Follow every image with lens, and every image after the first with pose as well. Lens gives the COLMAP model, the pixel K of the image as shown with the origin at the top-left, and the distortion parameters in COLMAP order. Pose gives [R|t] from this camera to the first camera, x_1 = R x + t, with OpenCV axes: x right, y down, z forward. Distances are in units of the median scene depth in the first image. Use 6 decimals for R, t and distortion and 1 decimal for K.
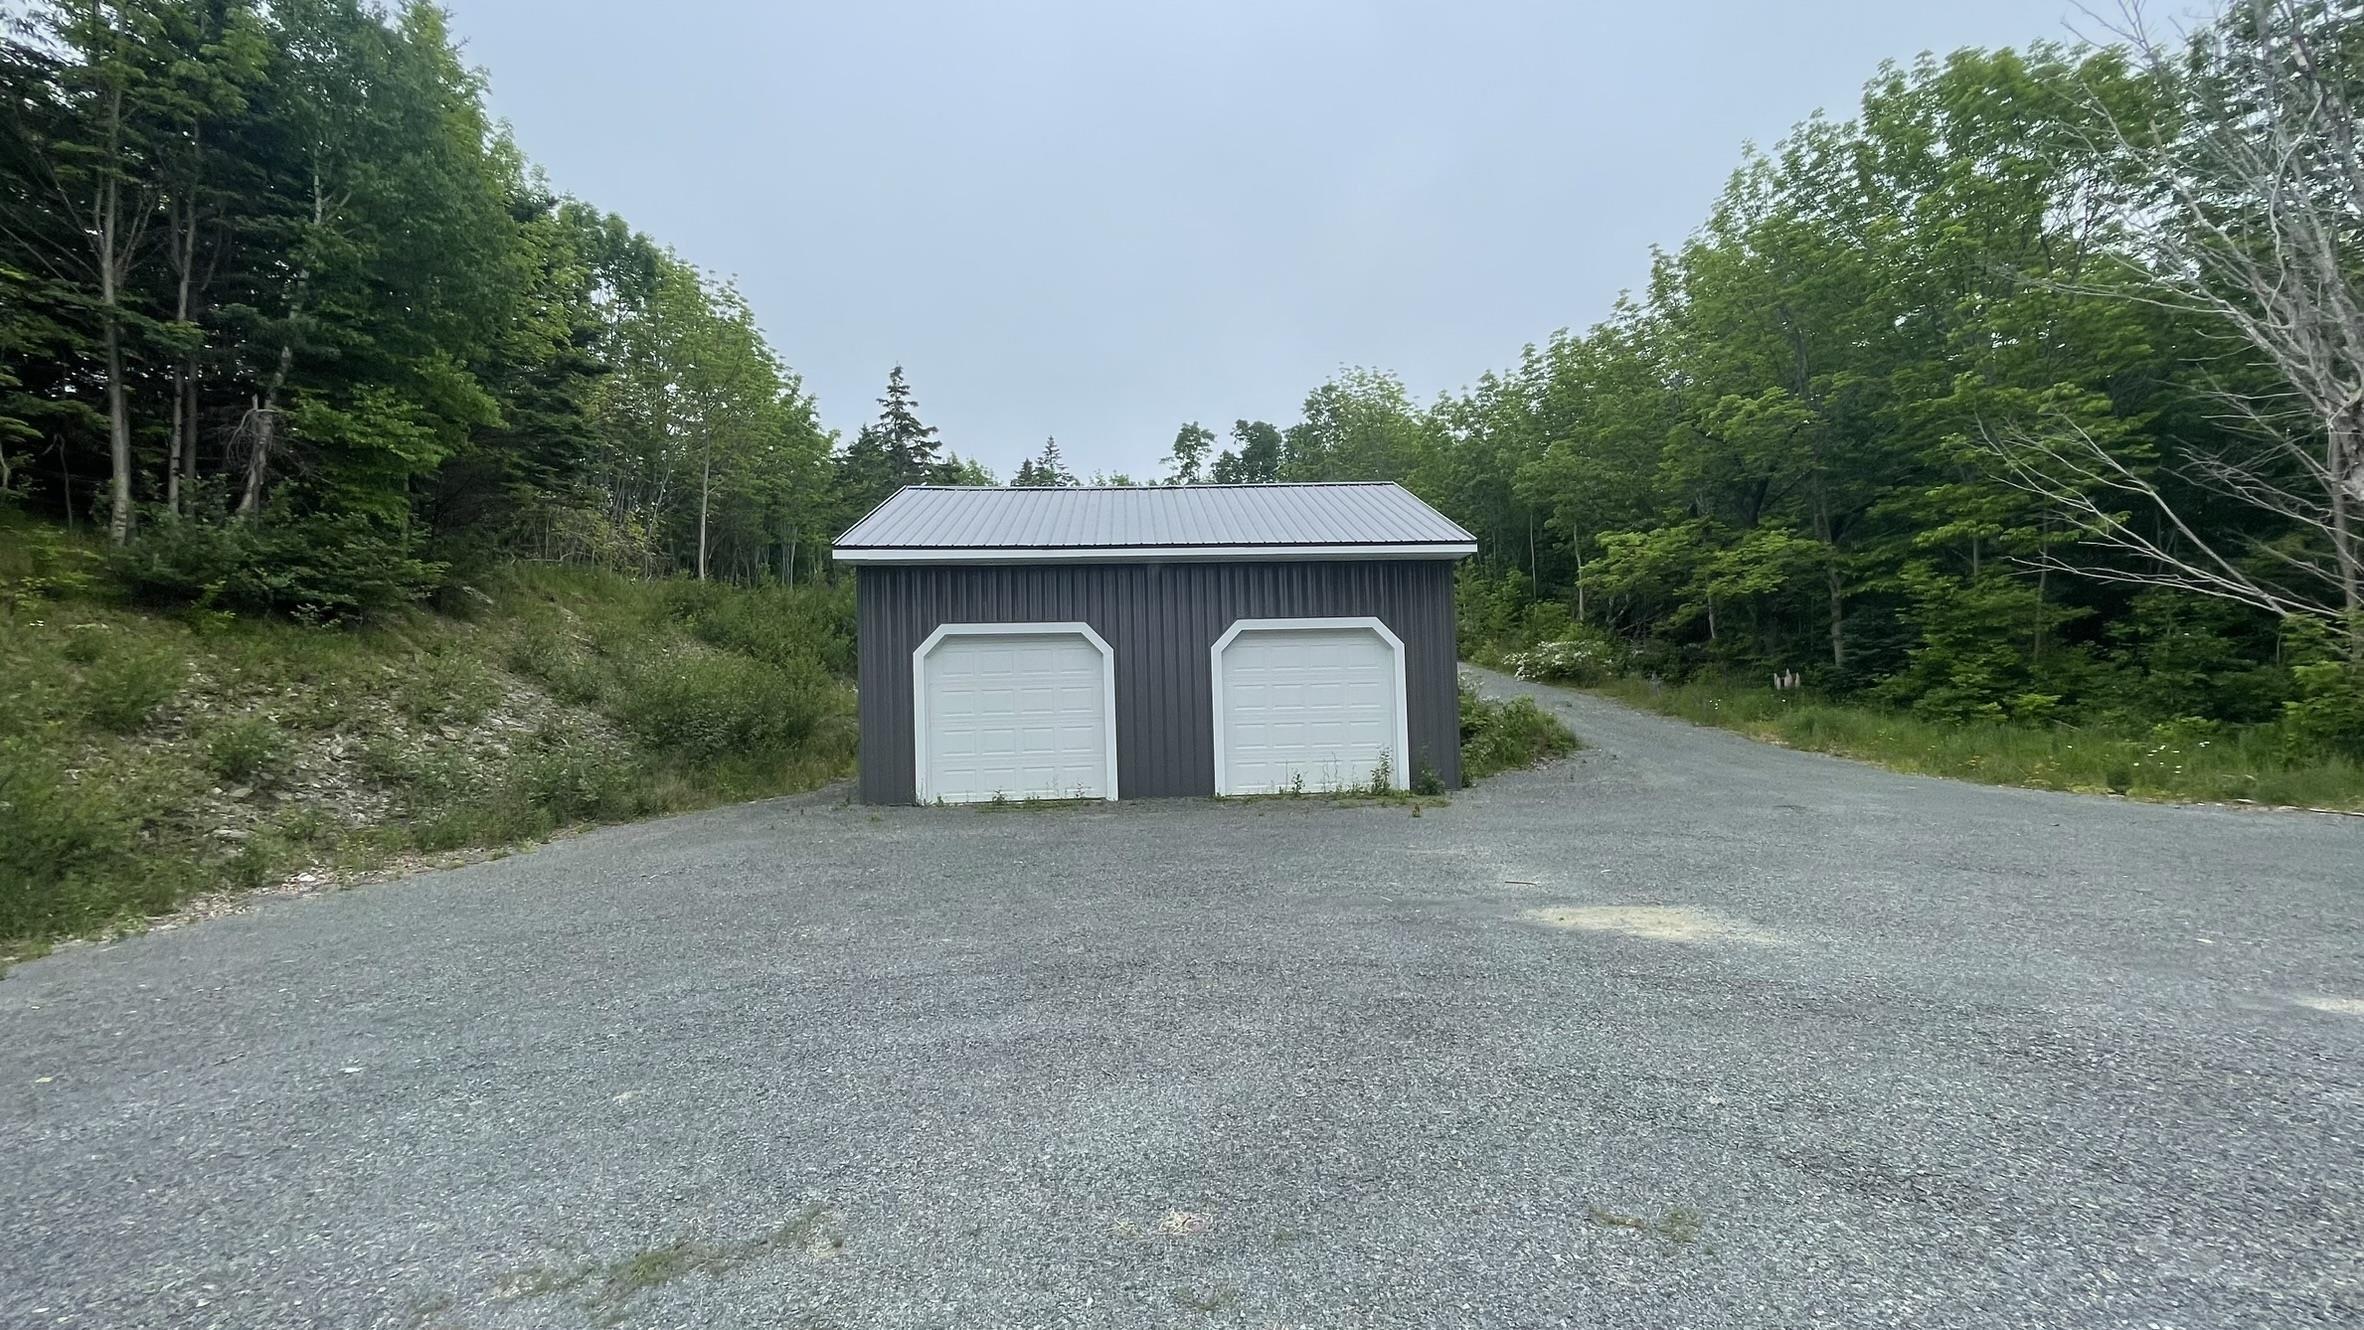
lens RADIAL K [[973.9, 0, 1182.5], [0, 973.9, 652.4], [0, 0, 1]] dist [-0.001545, 0.000077]
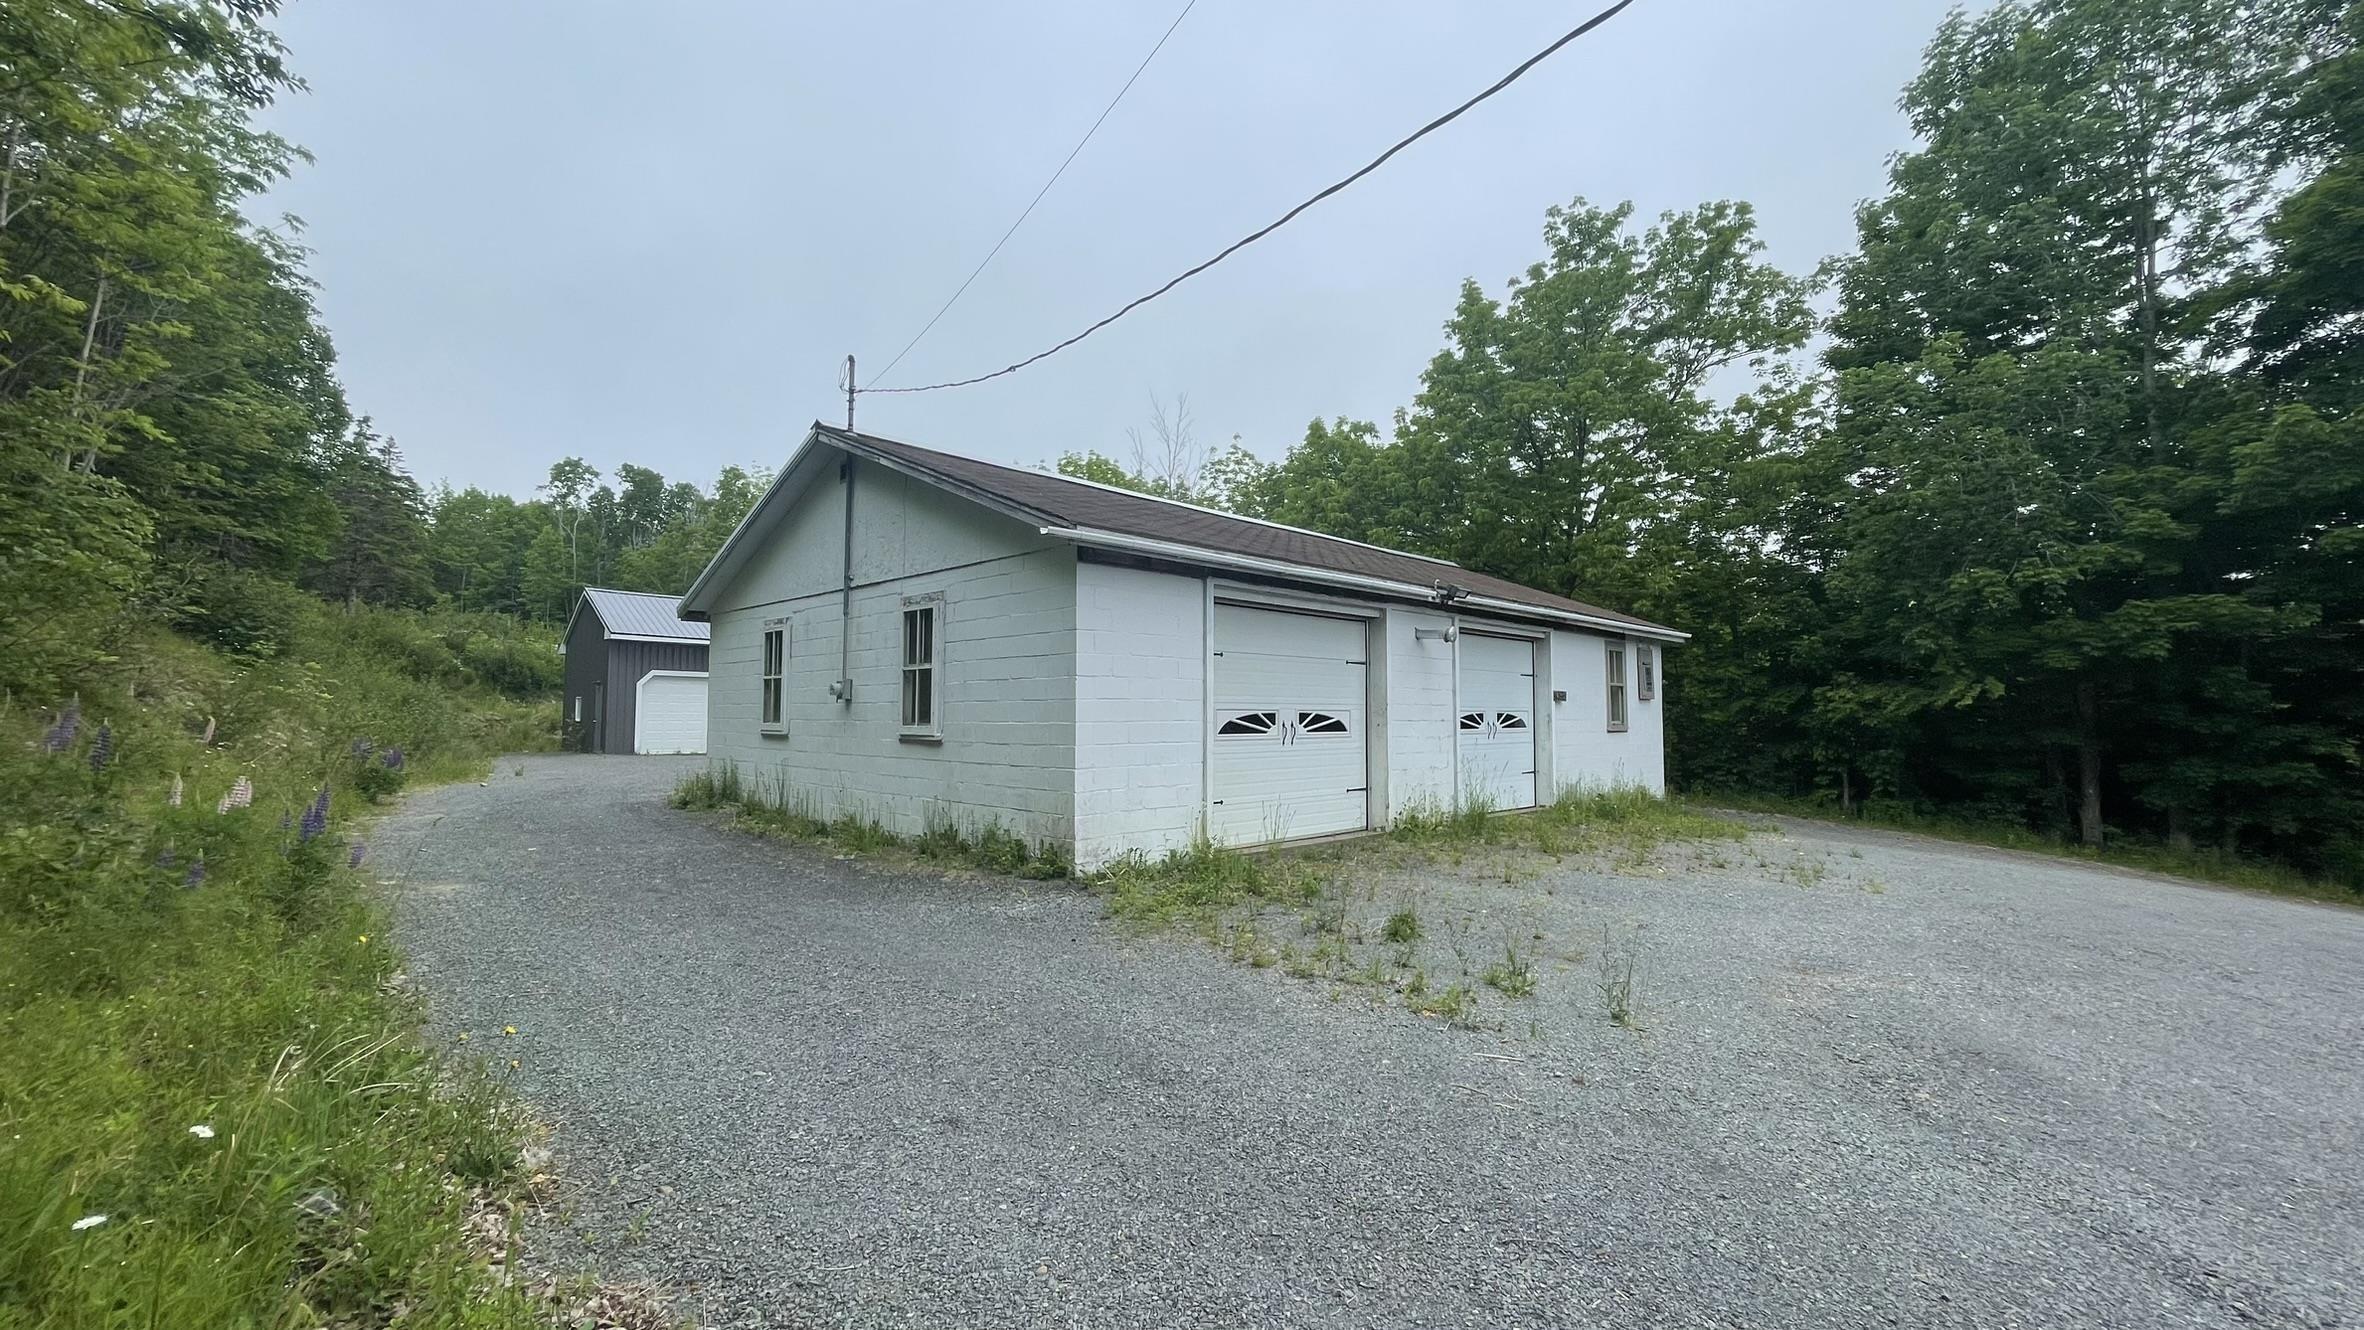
lens RADIAL K [[946.3, 0, 1182.0], [0, 946.3, 665.0], [0, 0, 1]] dist [-0.000903, -0.000293]
pose [[0.776238, 0.064376, 0.627144, -0.621781], [-0.054351, 0.997903, -0.035162, -0.031313], [-0.628092, -0.006792, 0.778109, -1.352469]]
